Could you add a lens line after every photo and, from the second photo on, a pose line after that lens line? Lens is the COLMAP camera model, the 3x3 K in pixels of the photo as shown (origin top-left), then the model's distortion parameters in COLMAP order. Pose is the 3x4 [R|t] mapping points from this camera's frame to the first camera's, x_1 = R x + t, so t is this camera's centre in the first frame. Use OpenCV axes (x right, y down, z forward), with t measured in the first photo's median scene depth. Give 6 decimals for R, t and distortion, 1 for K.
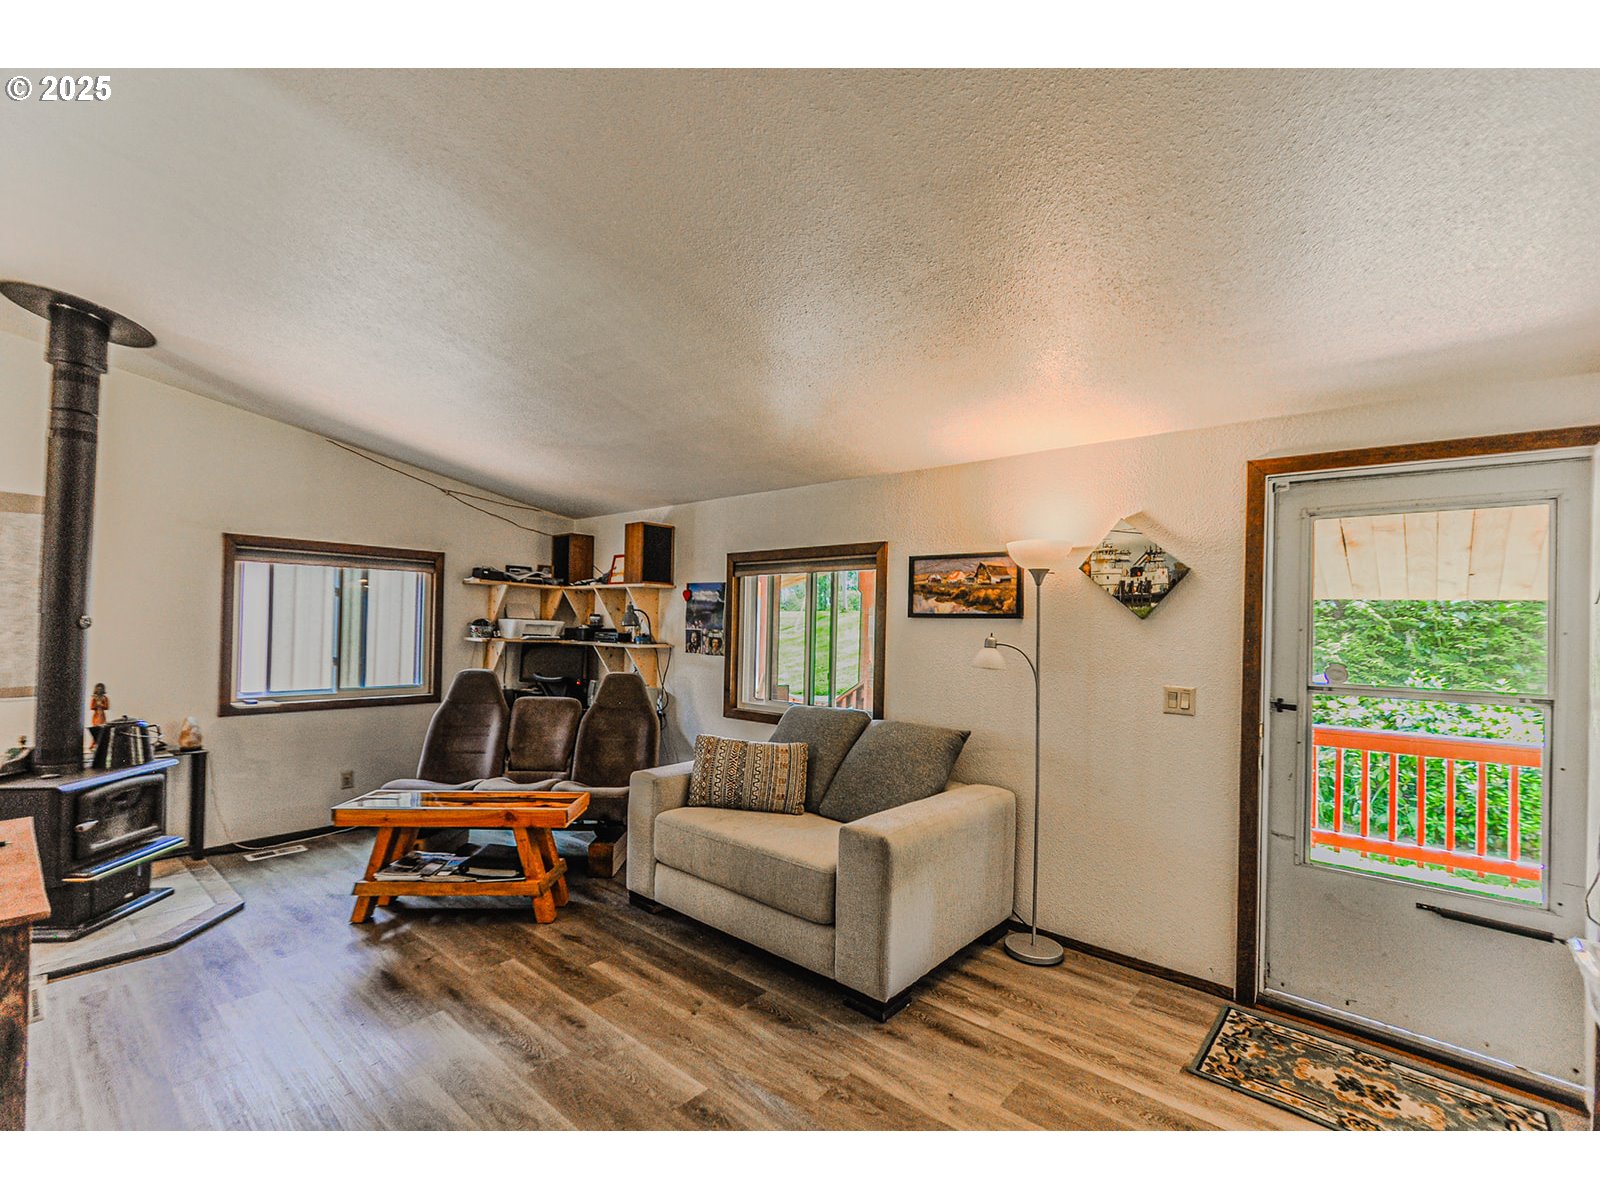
lens RADIAL K [[707.5, 0, 803.0], [0, 707.5, 613.5], [0, 0, 1]] dist [0.009681, -0.003520]
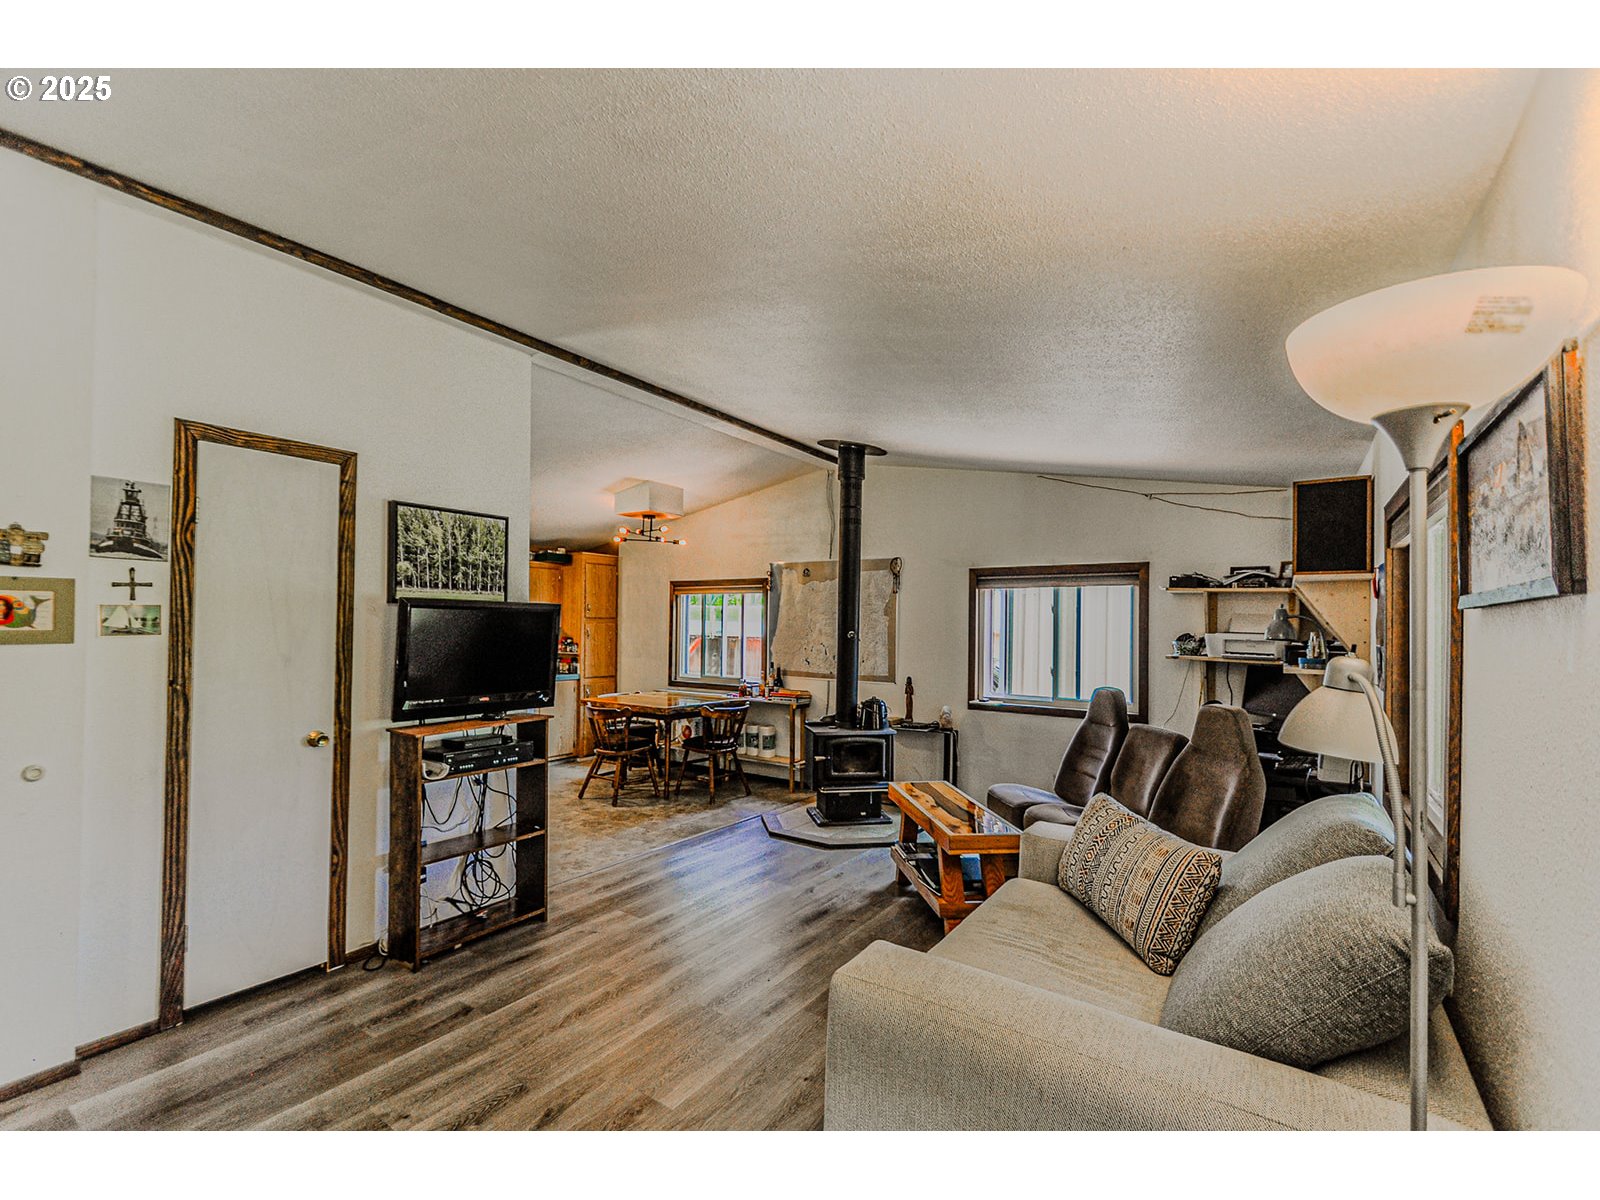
lens RADIAL K [[707.5, 0, 796.7], [0, 707.5, 610.3], [0, 0, 1]] dist [0.009681, -0.003520]
pose [[0.086235, -0.045295, -0.995245, 0.443632], [0.001768, 0.998971, -0.045311, 0.021456], [0.996273, 0.002148, 0.086226, 0.557070]]
